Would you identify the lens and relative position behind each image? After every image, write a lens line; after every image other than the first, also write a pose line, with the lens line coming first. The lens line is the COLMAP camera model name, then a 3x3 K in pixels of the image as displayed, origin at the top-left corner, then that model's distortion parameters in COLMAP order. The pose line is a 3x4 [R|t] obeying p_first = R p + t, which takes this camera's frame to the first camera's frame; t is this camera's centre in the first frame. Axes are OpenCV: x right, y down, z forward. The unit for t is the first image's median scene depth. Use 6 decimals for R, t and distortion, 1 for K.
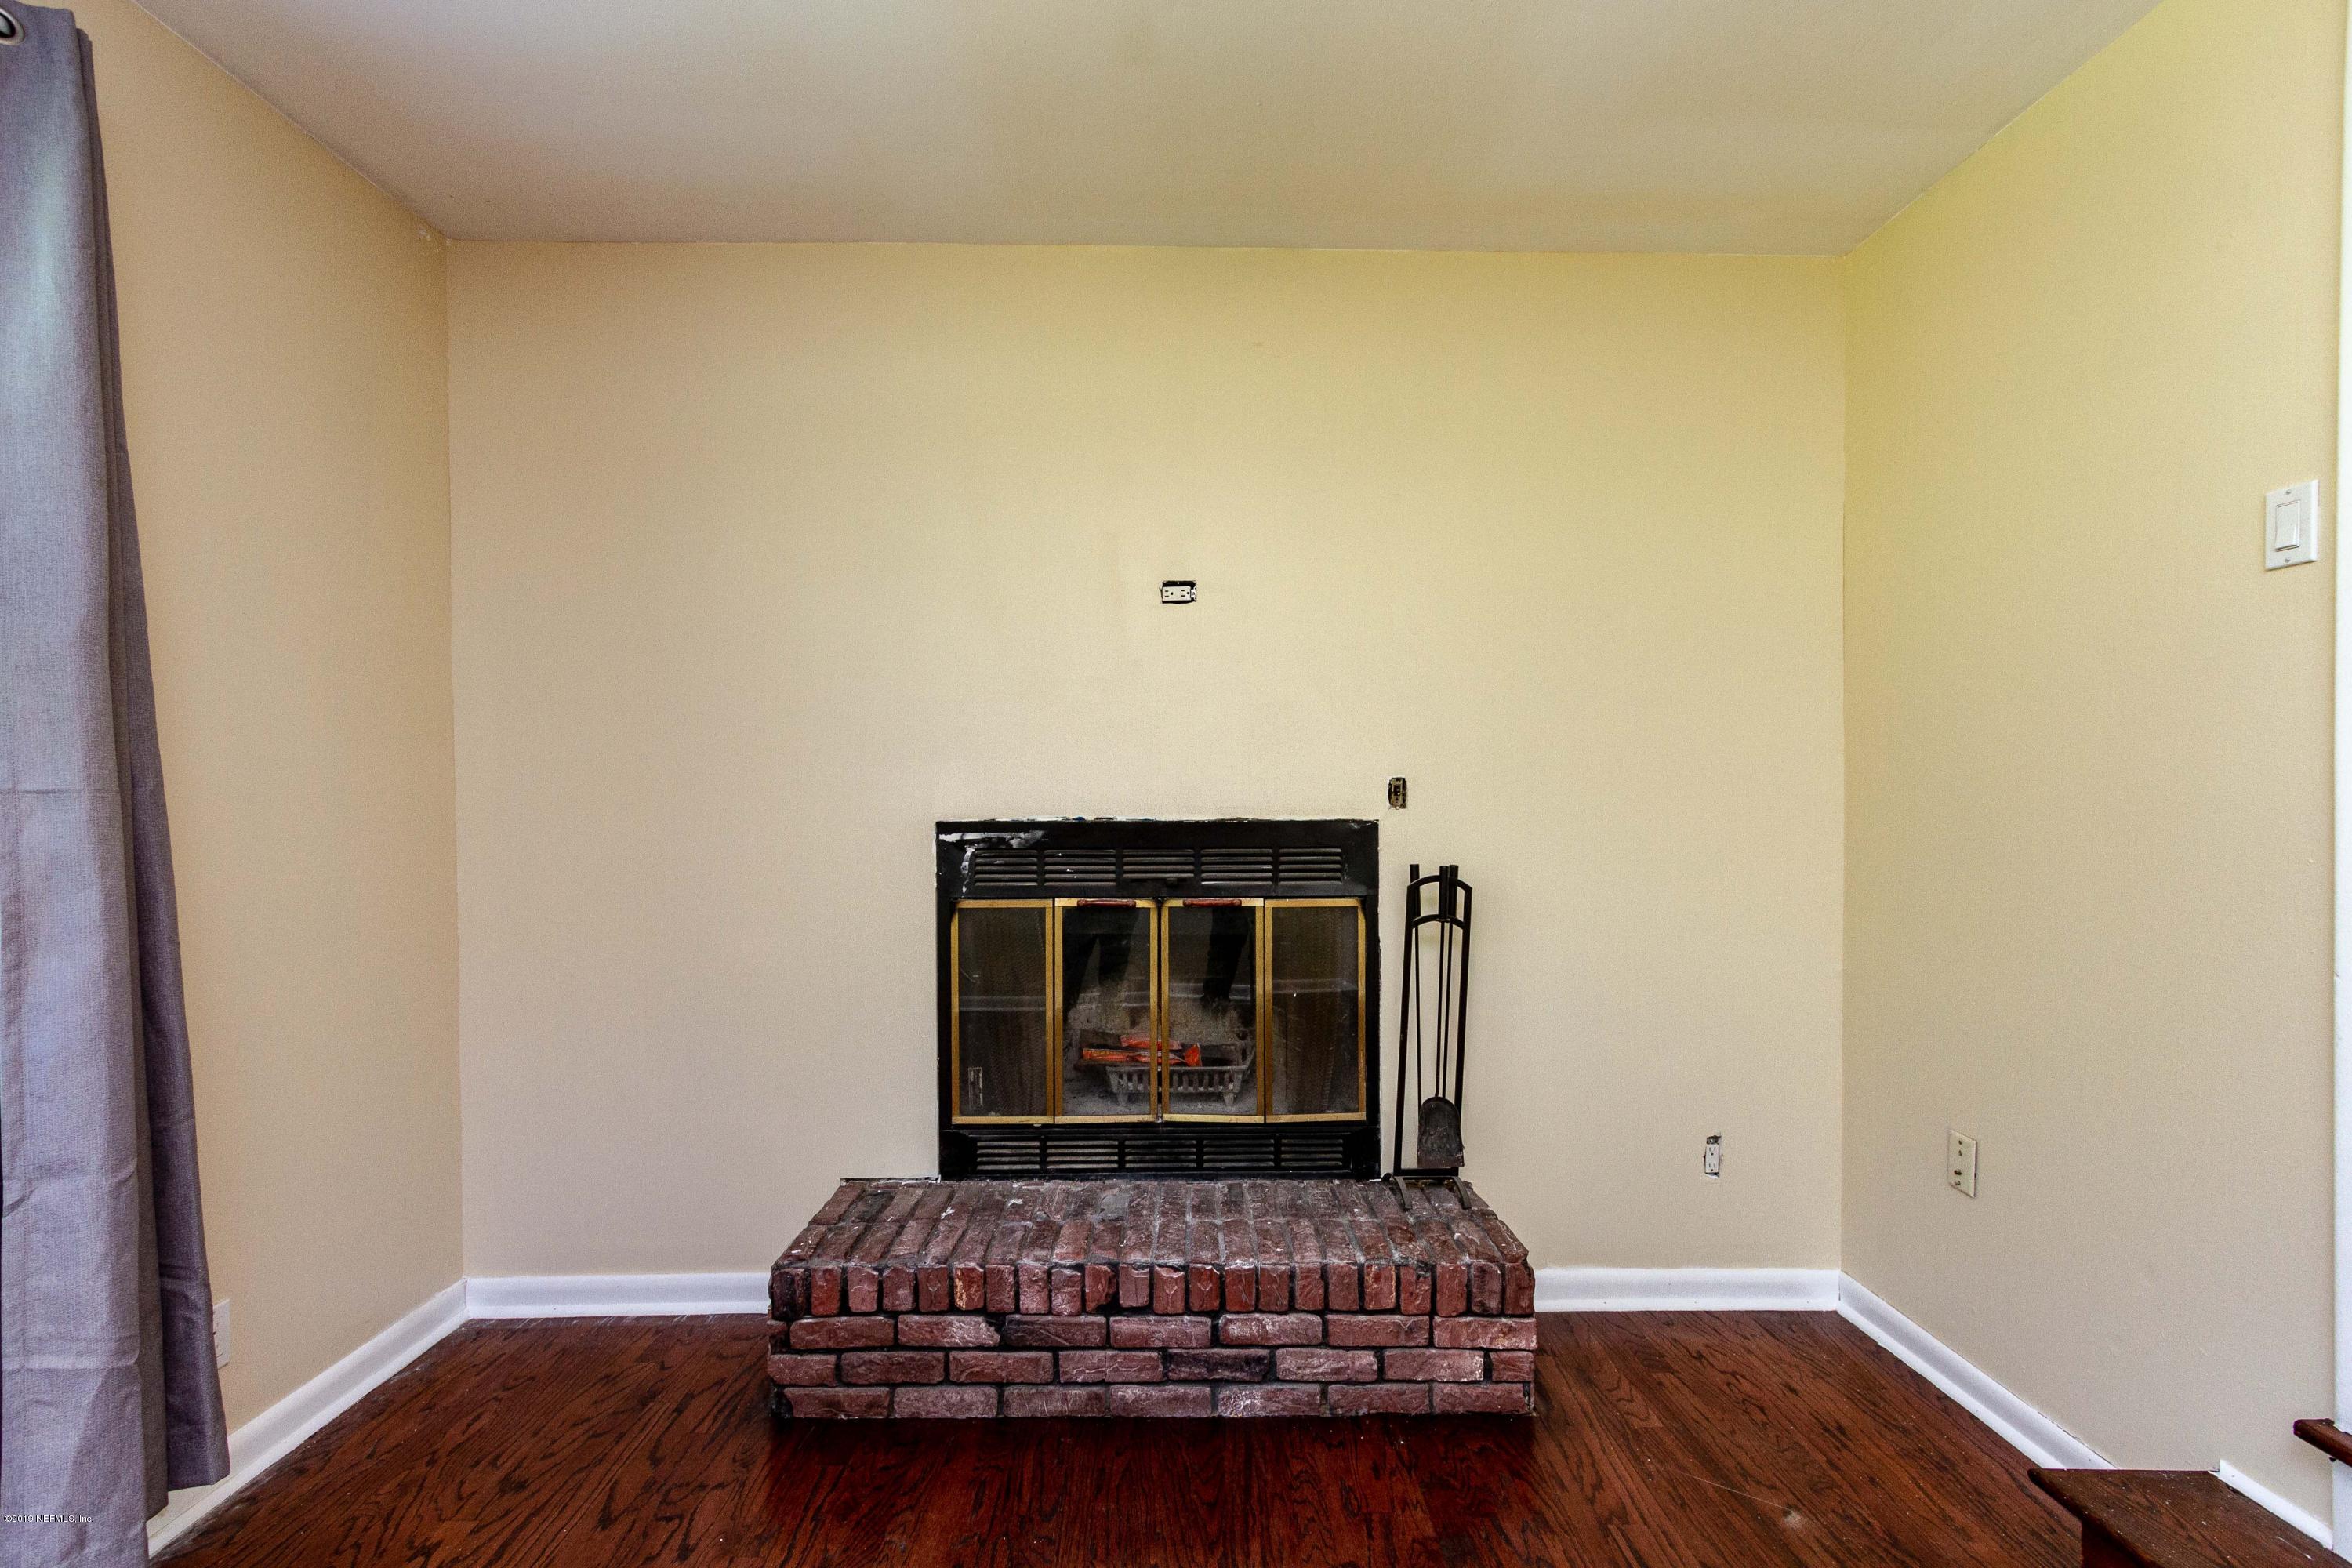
lens RADIAL K [[1068.6, 0, 1188.2], [0, 1068.6, 806.3], [0, 0, 1]] dist [0.006997, -0.001081]
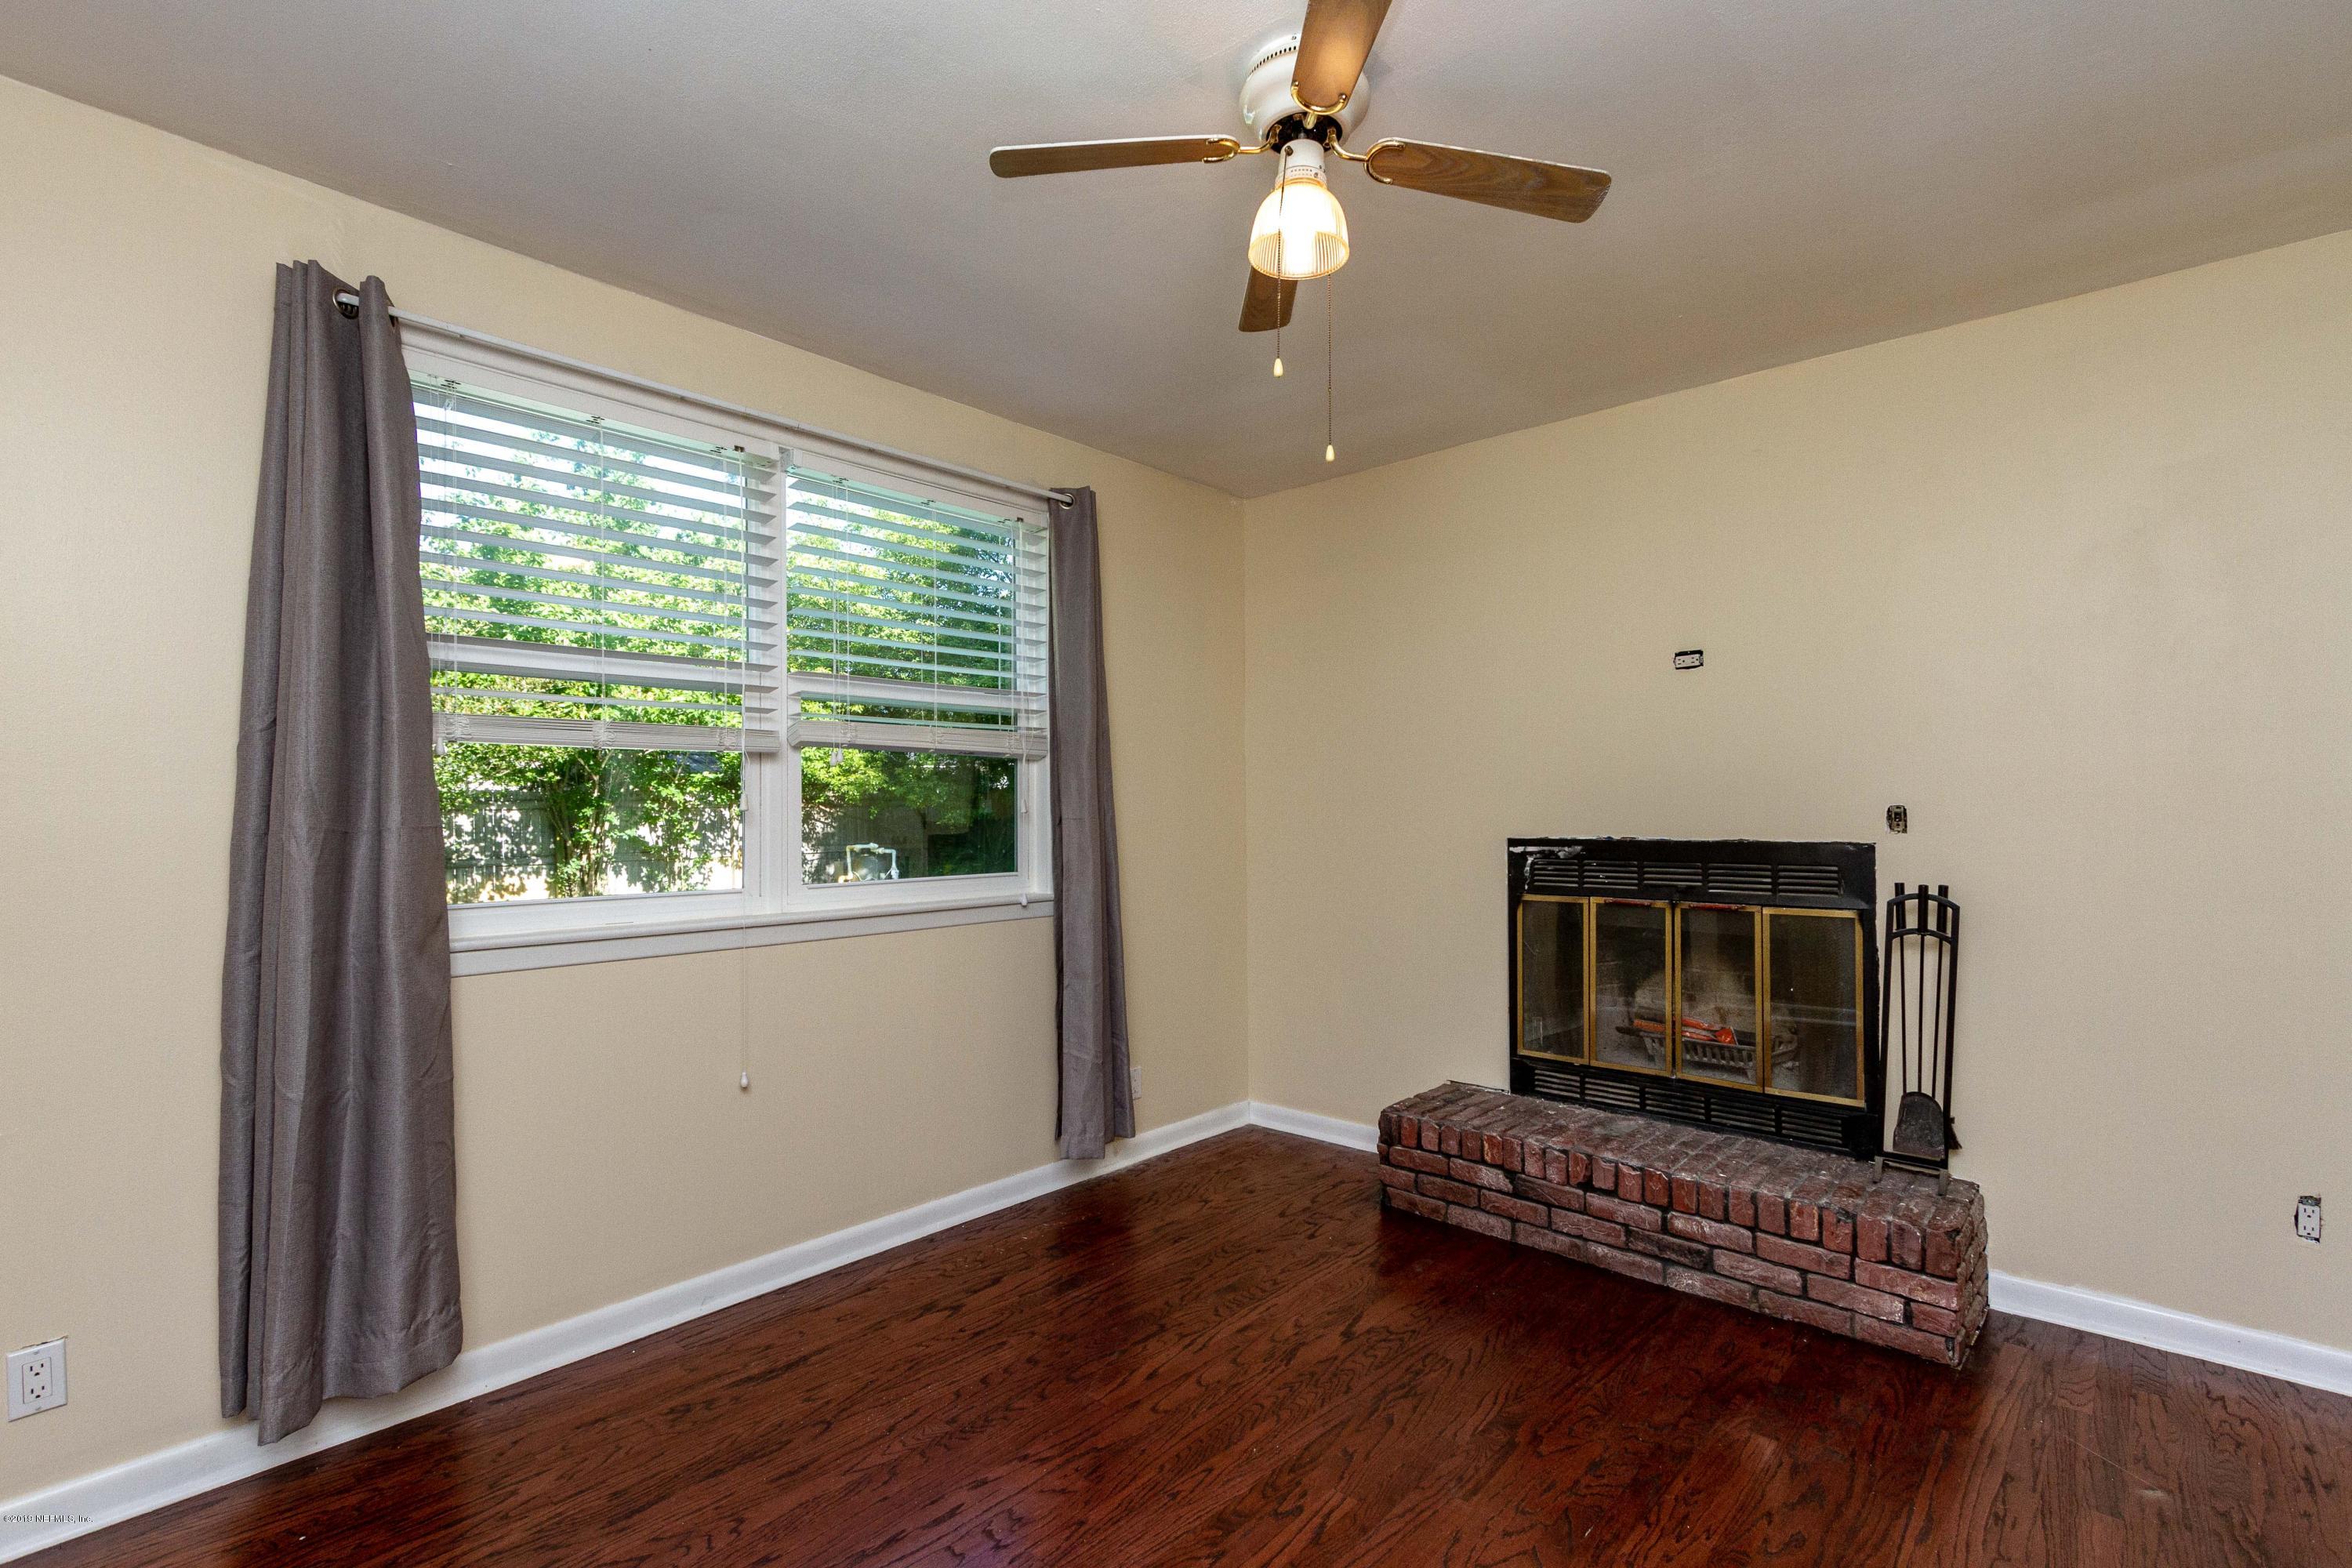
lens RADIAL K [[1068.6, 0, 1188.3], [0, 1068.6, 803.7], [0, 0, 1]] dist [0.006997, -0.001081]
pose [[0.736477, -0.005363, -0.676441, 0.453408], [-0.007223, 0.999849, -0.015792, -0.006467], [0.676424, 0.016516, 0.736328, -0.363908]]
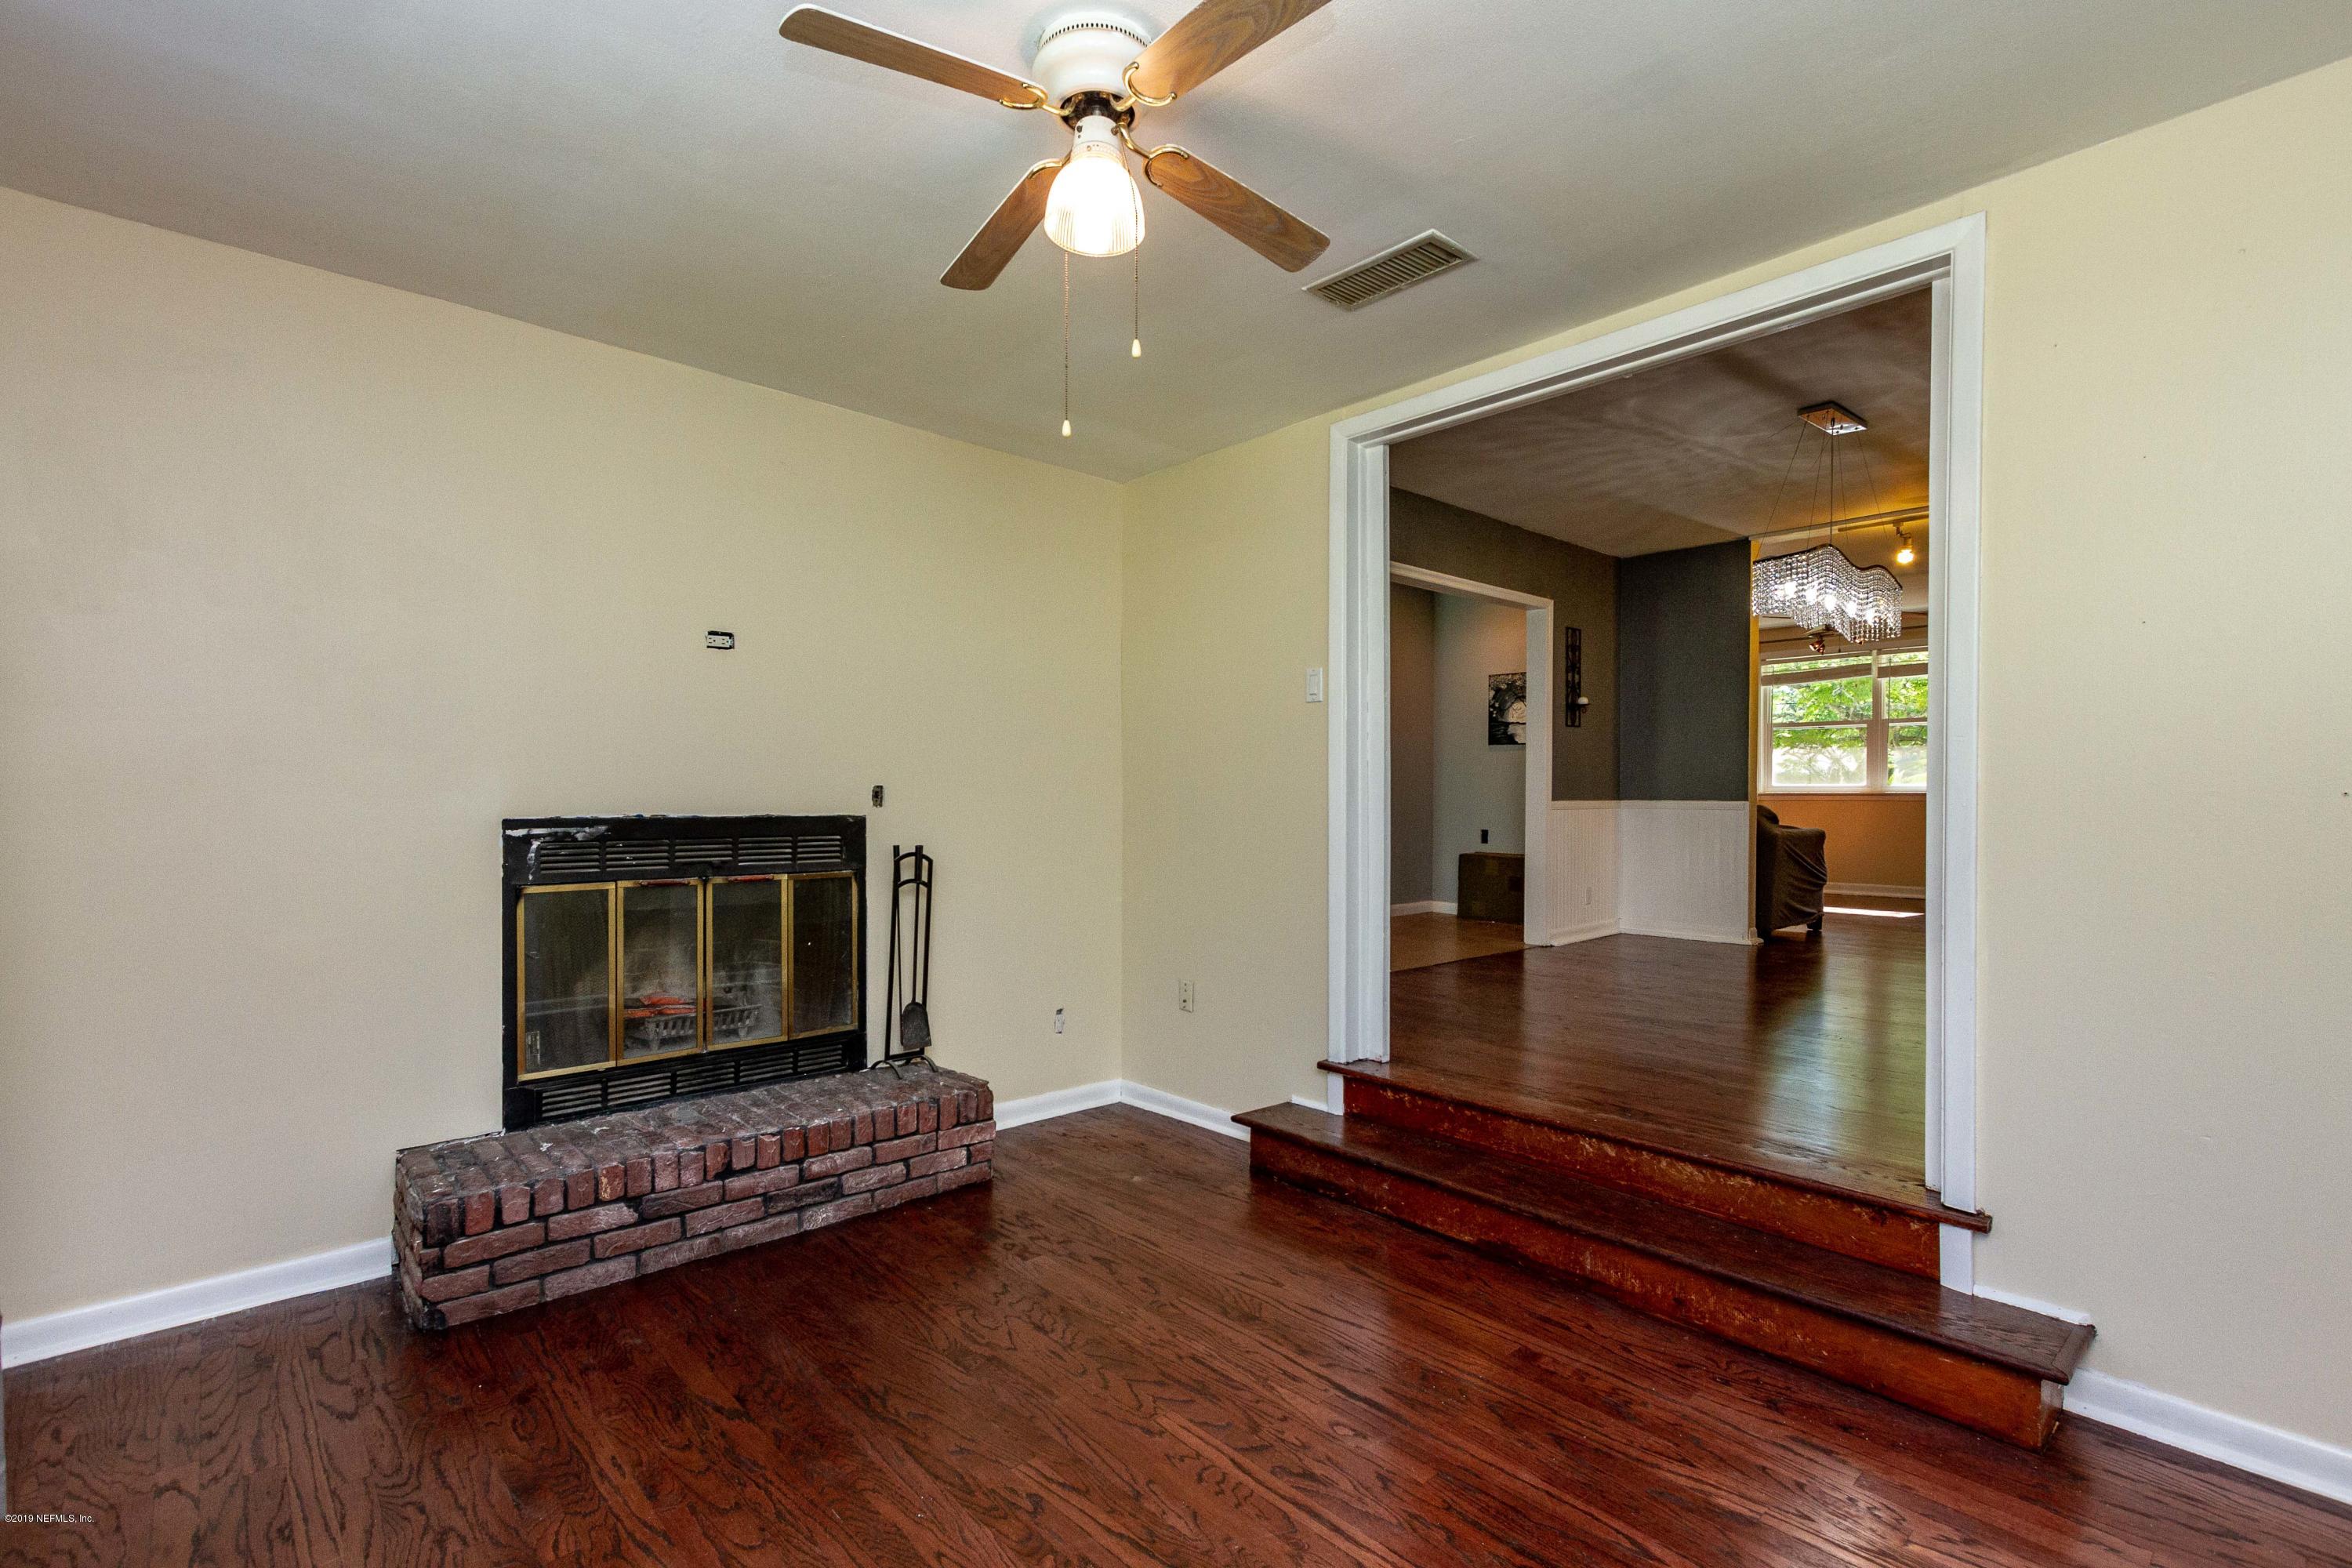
lens RADIAL K [[1068.6, 0, 1172.2], [0, 1068.6, 799.2], [0, 0, 1]] dist [0.006997, -0.001081]
pose [[0.753259, 0.003208, 0.657717, -0.496421], [0.003837, 0.999950, -0.009272, 0.006967], [-0.657713, 0.009508, 0.753208, -0.370397]]
